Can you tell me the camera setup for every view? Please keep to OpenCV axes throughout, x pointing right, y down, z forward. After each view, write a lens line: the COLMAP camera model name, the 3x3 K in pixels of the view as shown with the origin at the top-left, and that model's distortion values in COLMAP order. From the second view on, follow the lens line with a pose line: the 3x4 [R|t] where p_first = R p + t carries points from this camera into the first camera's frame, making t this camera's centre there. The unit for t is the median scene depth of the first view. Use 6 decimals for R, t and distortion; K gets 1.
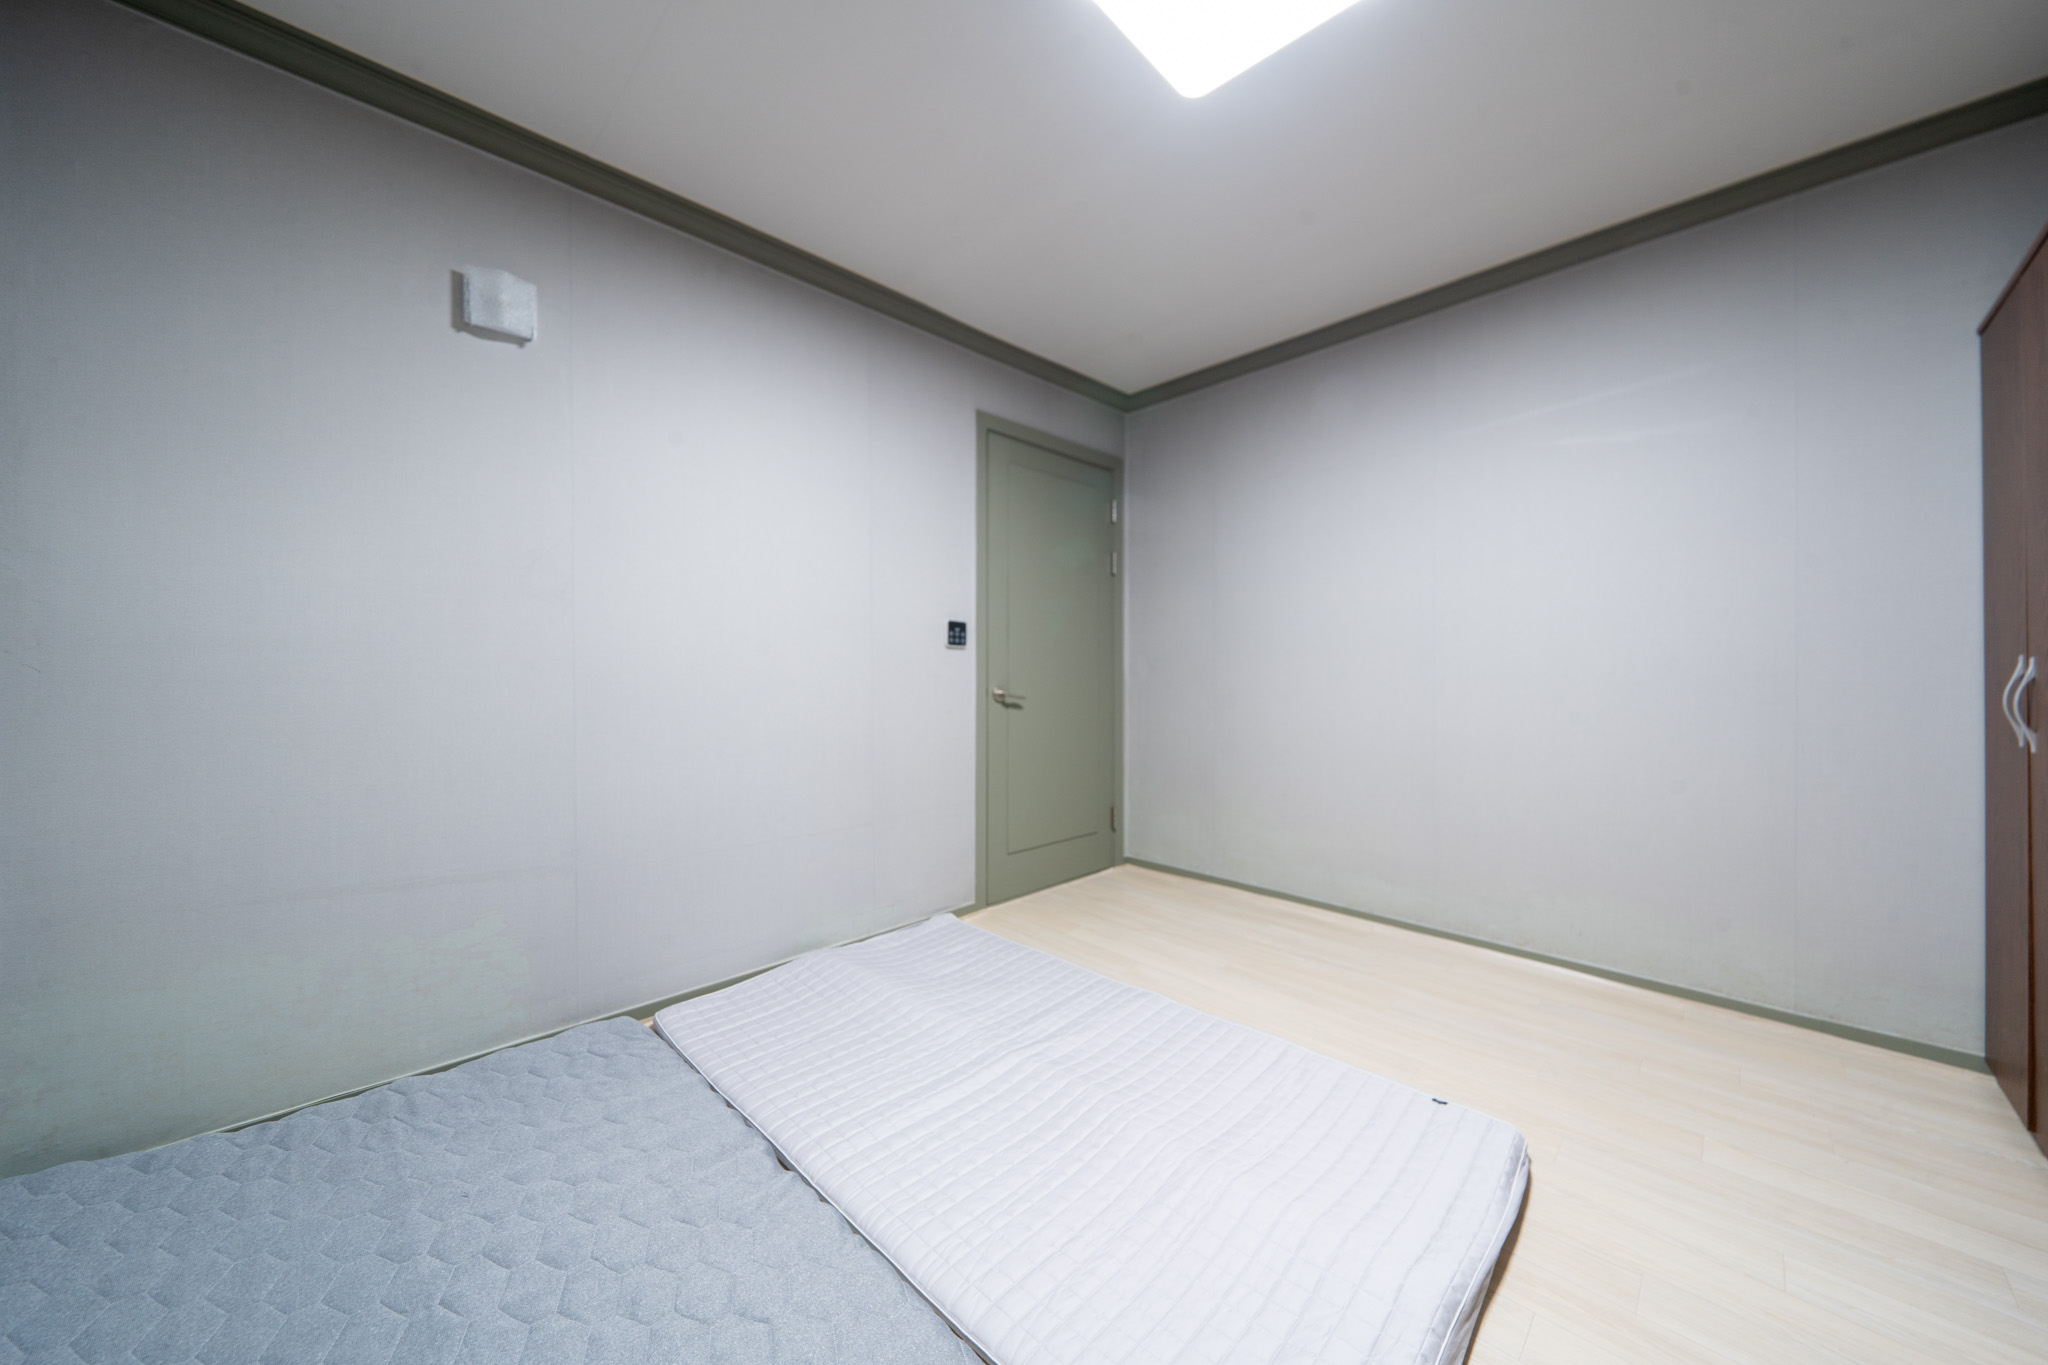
lens RADIAL K [[738.0, 0, 1036.2], [0, 738.0, 686.8], [0, 0, 1]] dist [-0.000712, 0.001576]
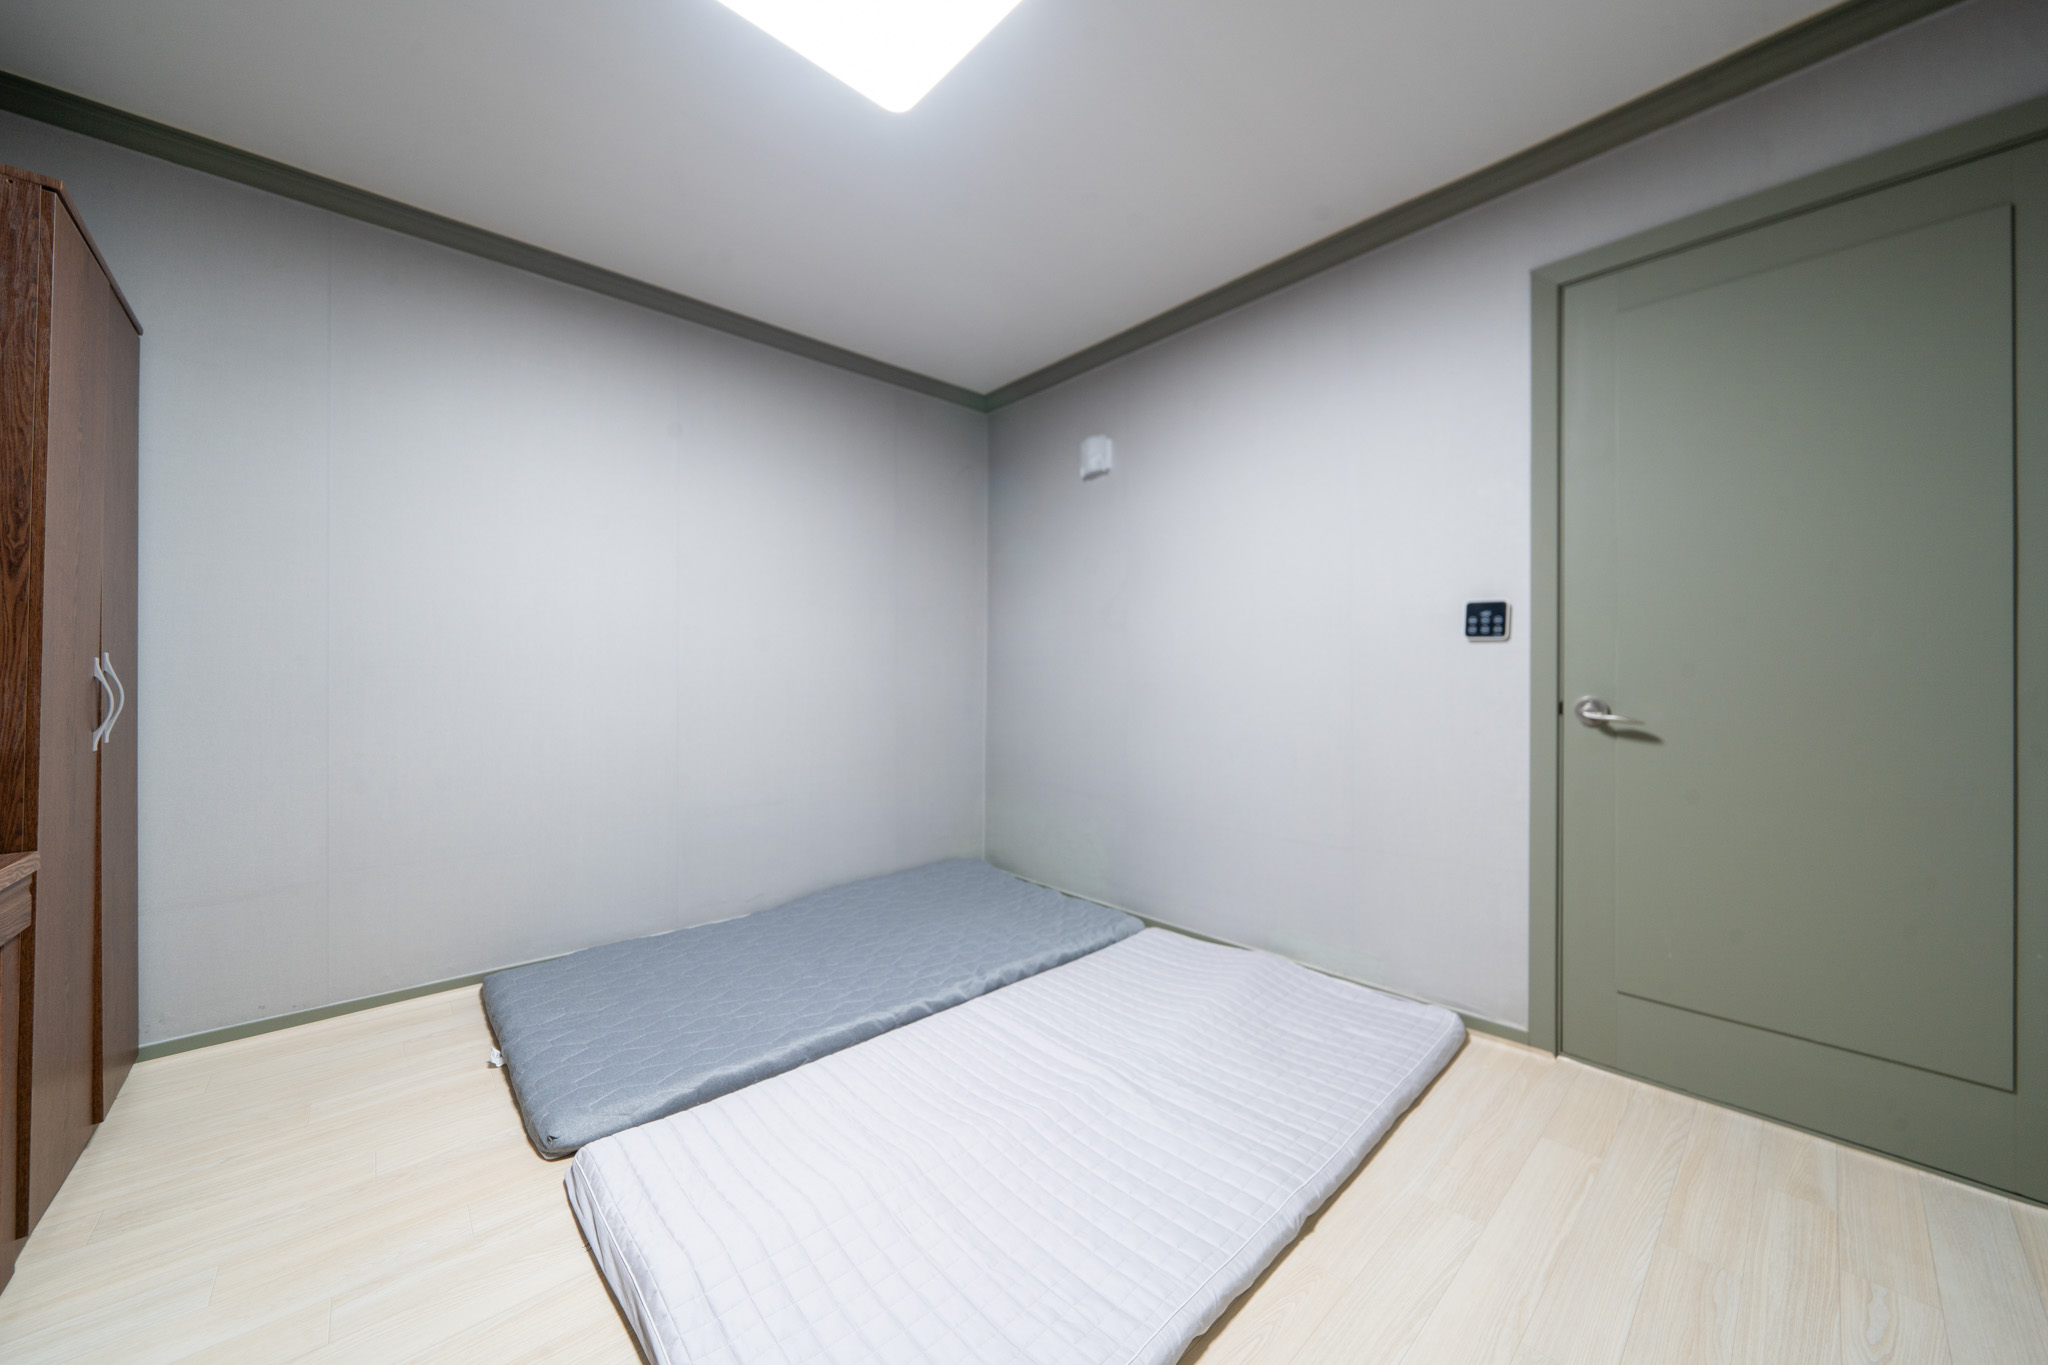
lens RADIAL K [[738.0, 0, 1036.7], [0, 738.0, 681.1], [0, 0, 1]] dist [-0.000712, 0.001576]
pose [[-0.066017, 0.006159, -0.997799, 0.700627], [-0.021135, 0.999748, 0.007569, -0.012902], [0.997595, 0.021588, -0.065871, 0.719391]]
